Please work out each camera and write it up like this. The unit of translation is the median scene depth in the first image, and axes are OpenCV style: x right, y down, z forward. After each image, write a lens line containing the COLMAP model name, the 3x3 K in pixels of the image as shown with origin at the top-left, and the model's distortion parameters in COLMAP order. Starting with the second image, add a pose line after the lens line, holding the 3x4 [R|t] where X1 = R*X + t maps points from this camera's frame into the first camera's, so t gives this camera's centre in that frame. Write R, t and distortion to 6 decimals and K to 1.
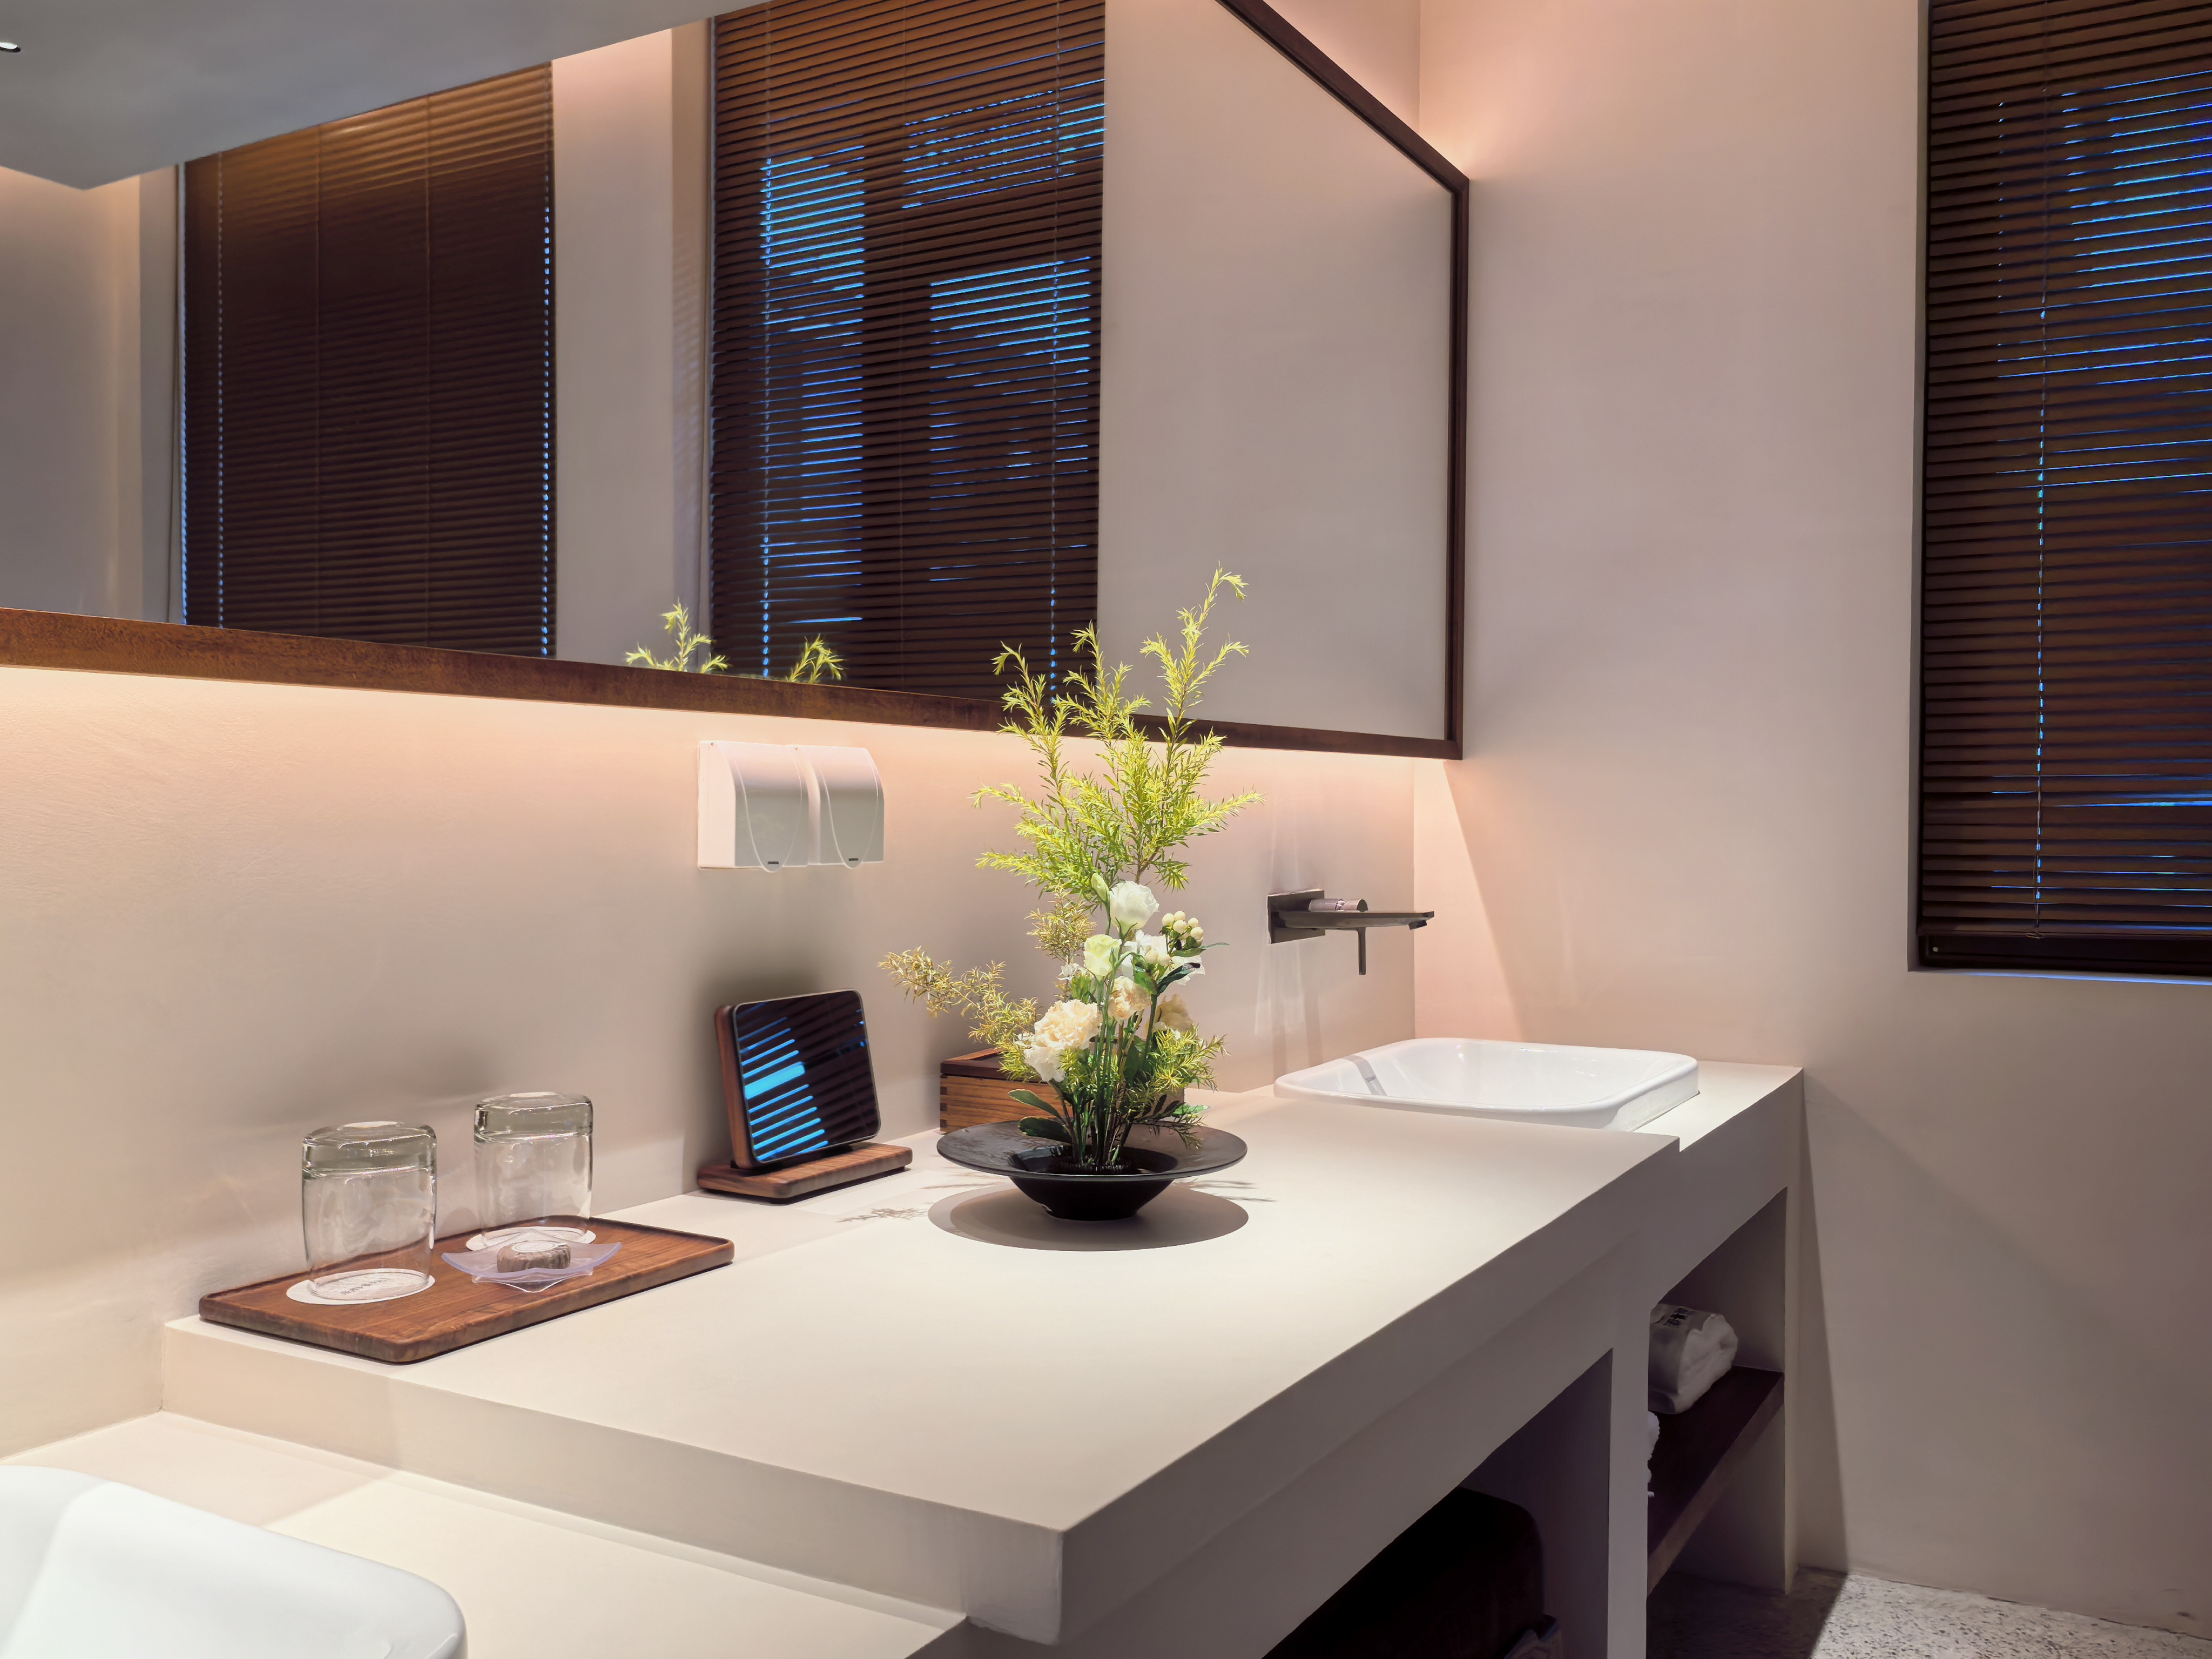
lens RADIAL K [[1880.9, 0, 1098.6], [0, 1880.9, 841.0], [0, 0, 1]] dist [0.099989, -0.184511]
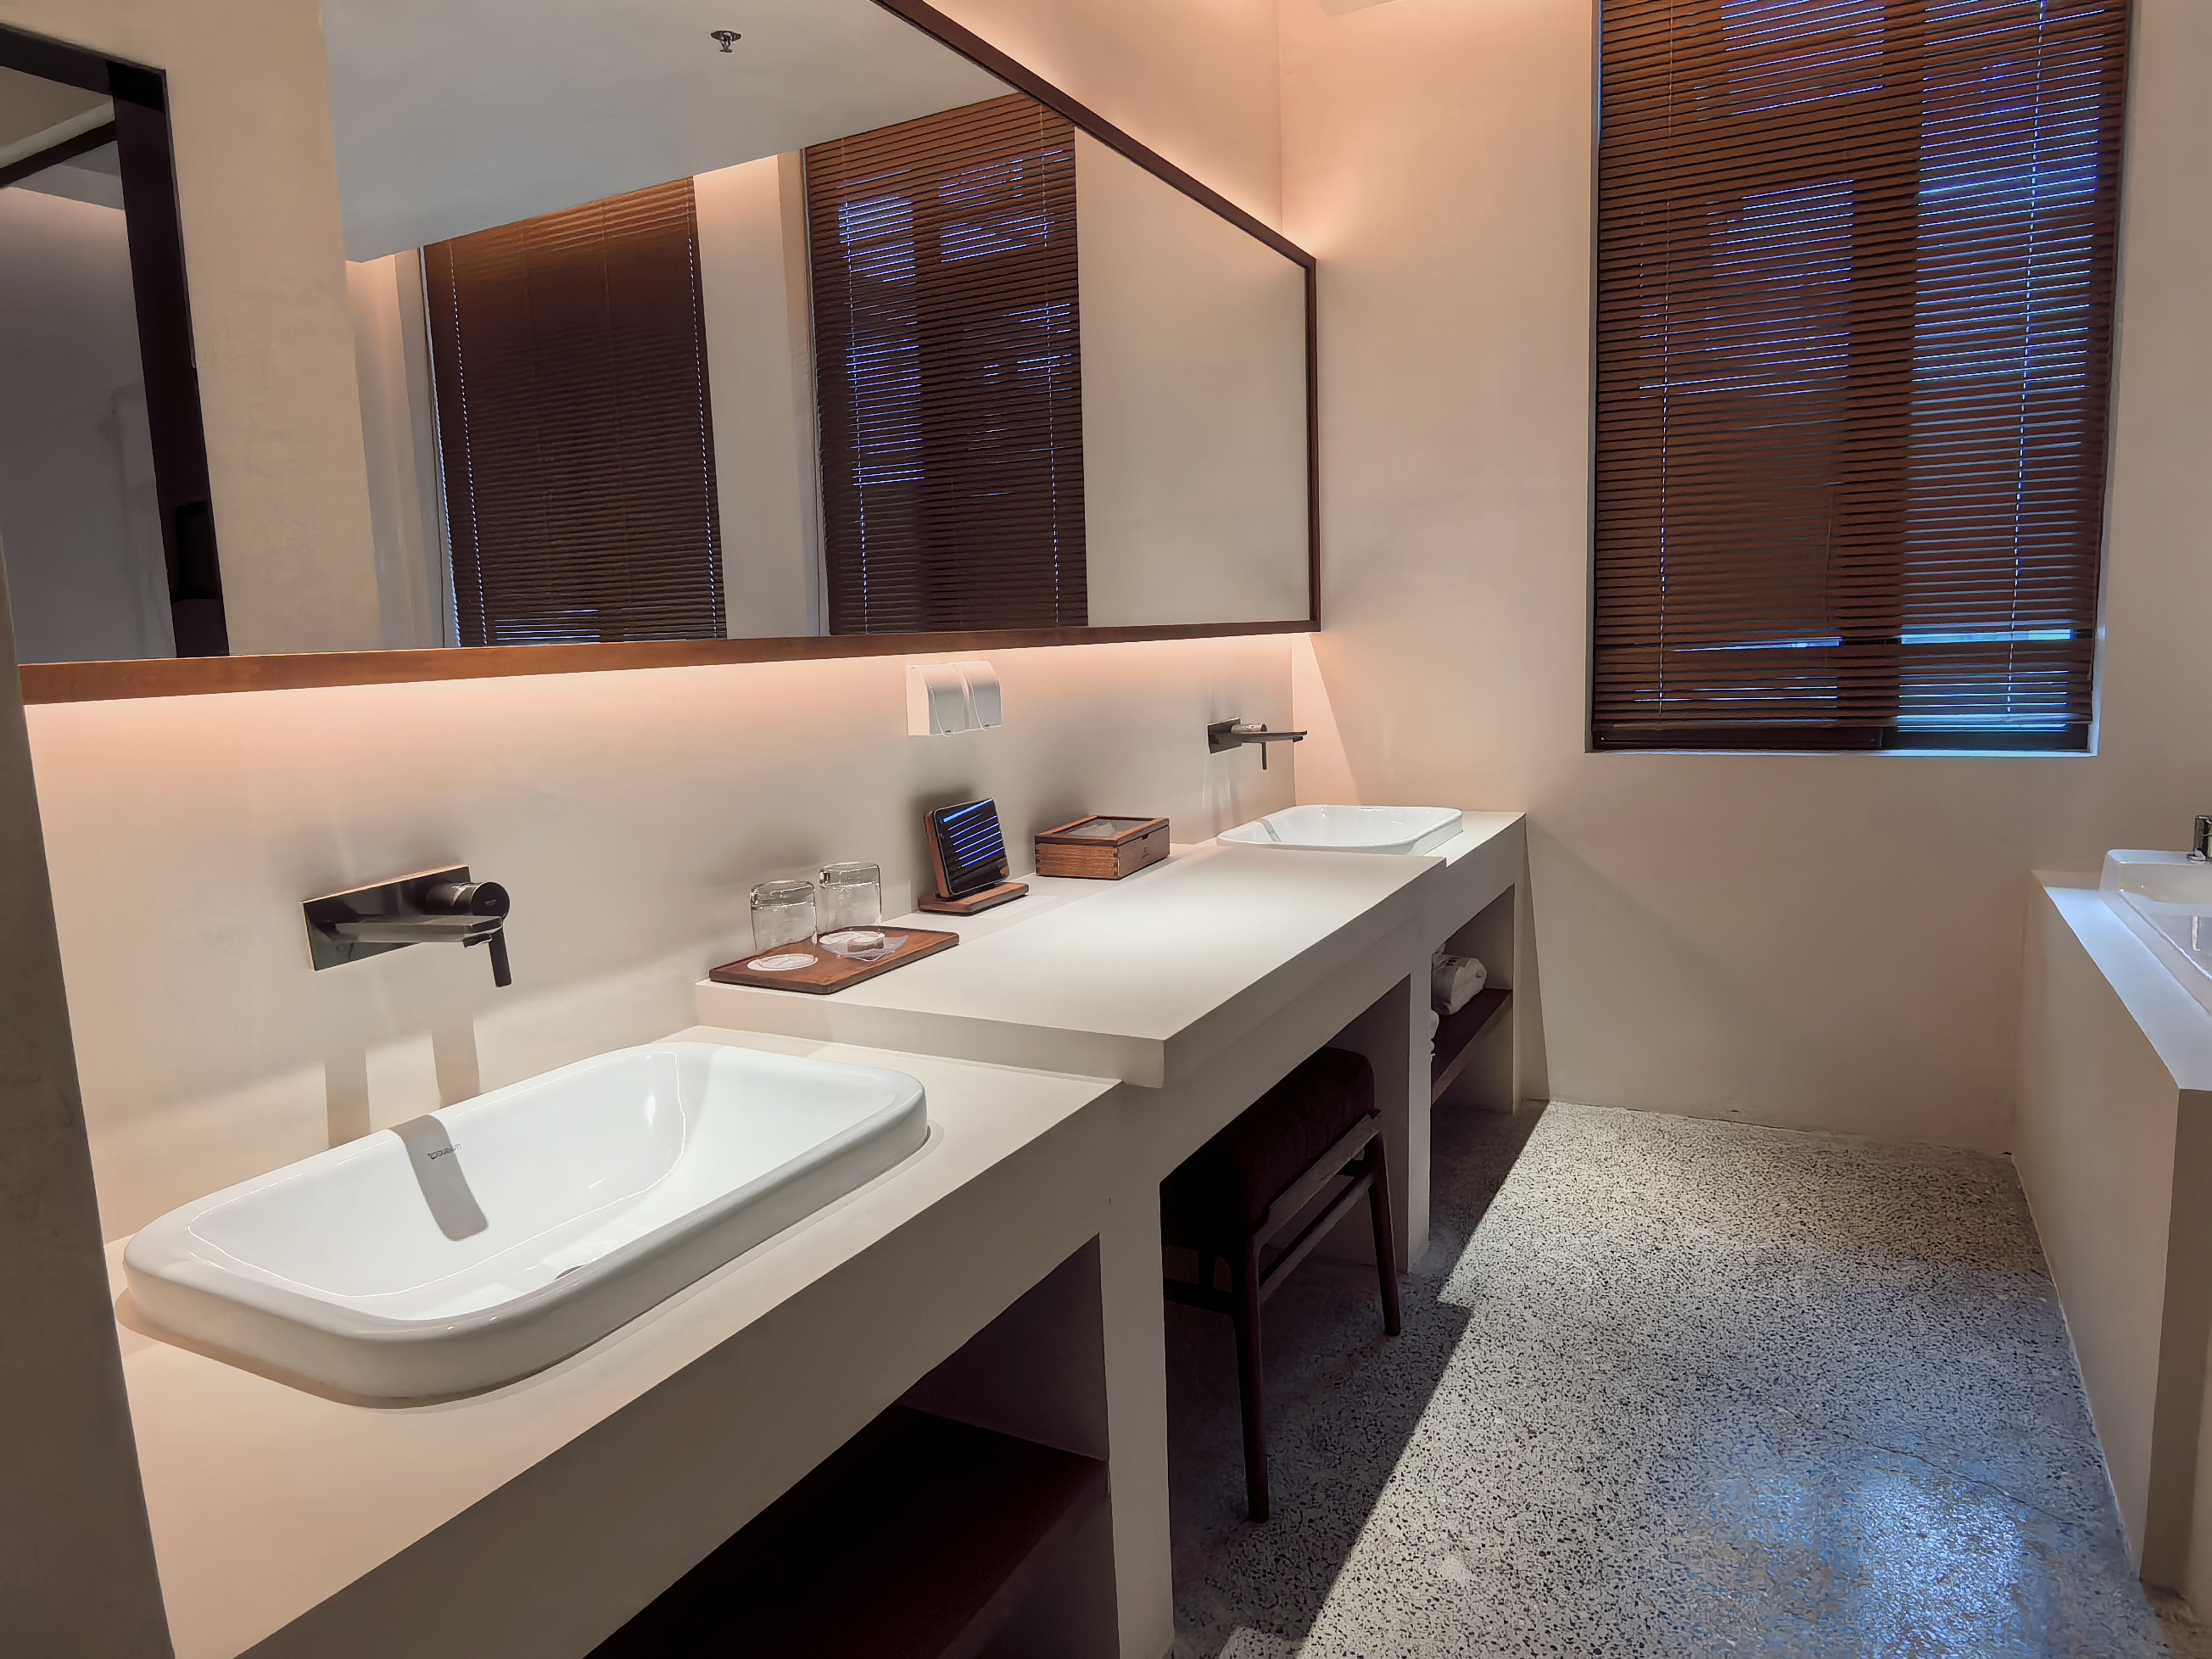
lens RADIAL K [[1369.6, 0, 1106.0], [0, 1369.6, 829.5], [0, 0, 1]] dist [-0.010180, -0.000845]
pose [[0.998469, -0.043634, 0.033993, -0.046600], [0.039102, 0.991491, 0.124162, -0.035026], [-0.039121, -0.122643, 0.991680, -0.213687]]
